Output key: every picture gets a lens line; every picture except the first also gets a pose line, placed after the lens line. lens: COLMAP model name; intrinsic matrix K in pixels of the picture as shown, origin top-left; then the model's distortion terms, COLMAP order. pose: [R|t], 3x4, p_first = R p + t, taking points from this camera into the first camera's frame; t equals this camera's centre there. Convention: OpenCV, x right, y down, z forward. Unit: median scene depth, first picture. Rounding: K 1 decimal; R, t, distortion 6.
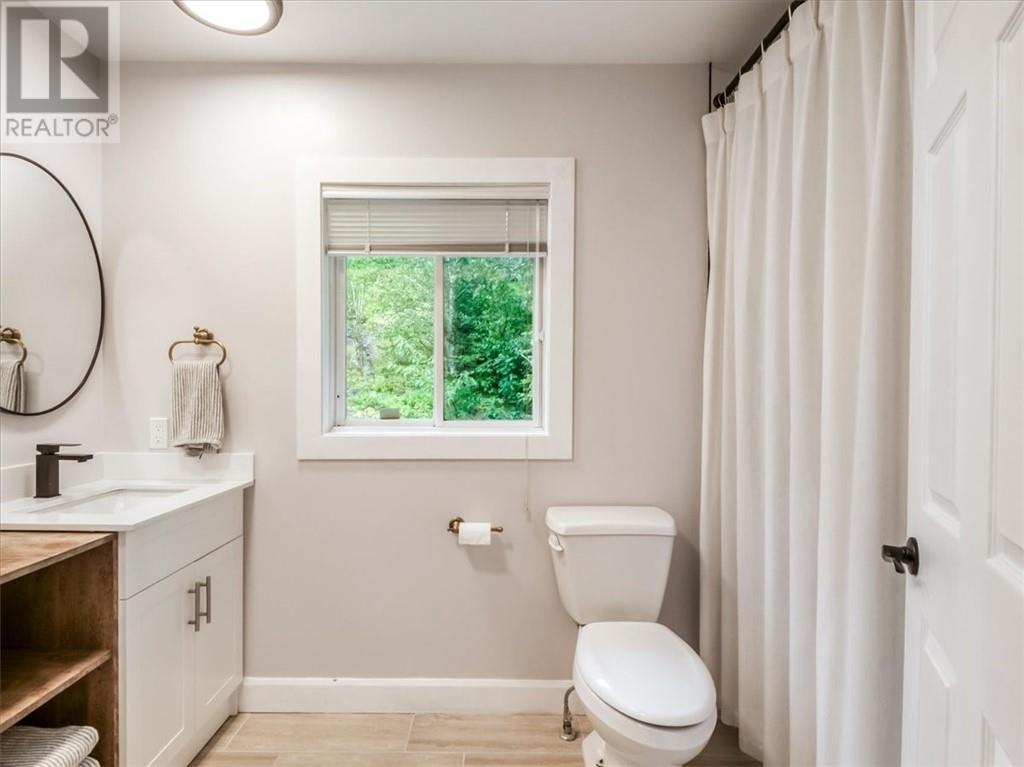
lens RADIAL K [[523.1, 0, 505.3], [0, 523.1, 379.8], [0, 0, 1]] dist [-0.000182, -0.001295]
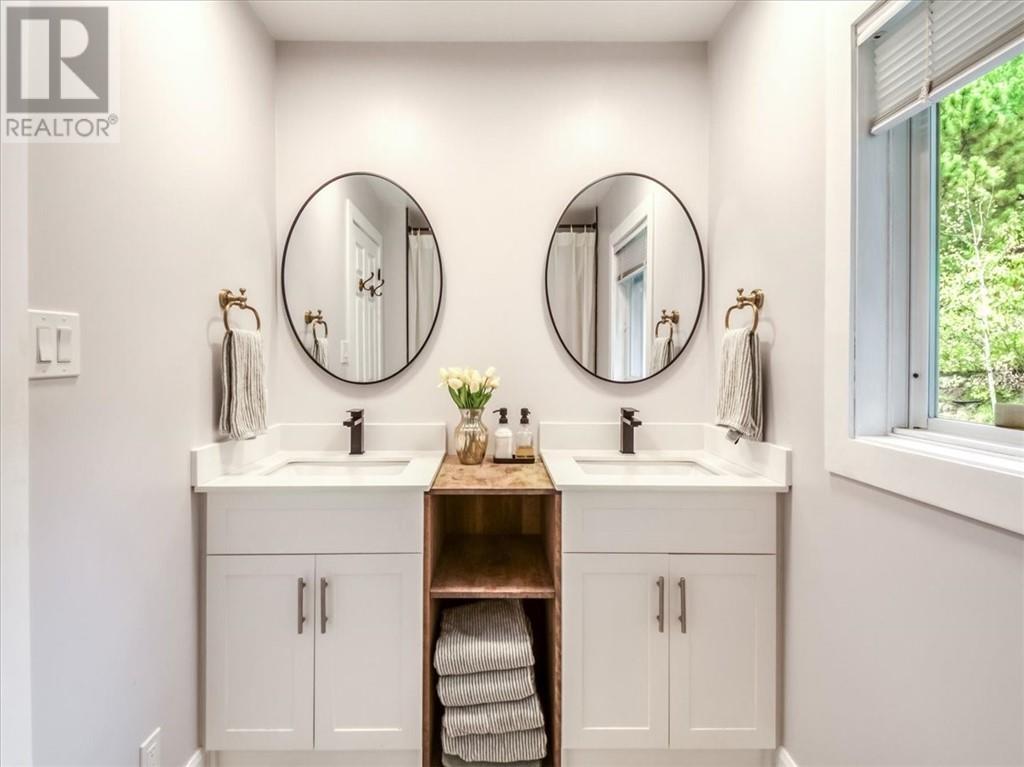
lens RADIAL K [[543.3, 0, 508.9], [0, 543.3, 360.8], [0, 0, 1]] dist [0.001596, 0.000146]
pose [[0.013270, 0.000532, -0.999912, 0.286976], [0.008760, 0.999961, 0.000648, 0.012299], [0.999874, -0.008767, 0.013265, 0.614617]]
